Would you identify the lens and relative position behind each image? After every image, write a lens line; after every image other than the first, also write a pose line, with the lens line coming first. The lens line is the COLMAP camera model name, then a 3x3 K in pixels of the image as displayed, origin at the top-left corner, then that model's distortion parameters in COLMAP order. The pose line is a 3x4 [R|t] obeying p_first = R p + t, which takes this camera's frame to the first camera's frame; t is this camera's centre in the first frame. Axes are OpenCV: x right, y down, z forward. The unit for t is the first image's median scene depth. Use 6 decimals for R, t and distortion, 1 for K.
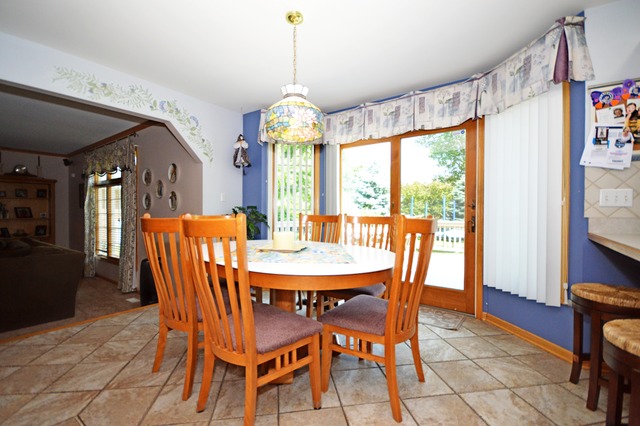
lens RADIAL K [[284.8, 0, 319.5], [0, 284.8, 214.7], [0, 0, 1]] dist [0.022167, -0.017251]
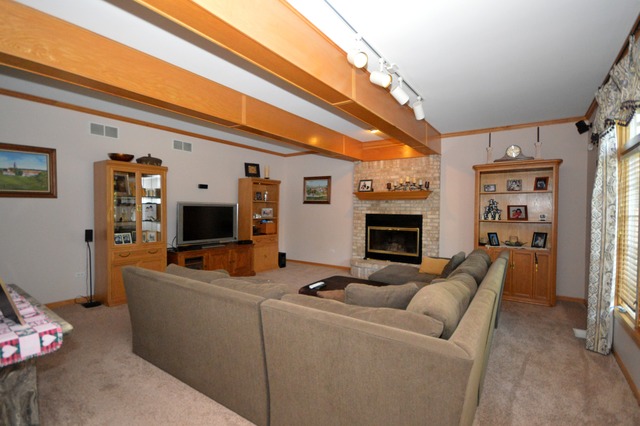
lens RADIAL K [[284.8, 0, 319.5], [0, 284.8, 214.7], [0, 0, 1]] dist [0.022167, -0.017251]
pose [[-0.013957, 0.011857, -0.999832, -0.316726], [-0.009678, 0.999881, 0.011993, -0.006397], [0.999856, 0.009844, -0.013841, 0.522963]]
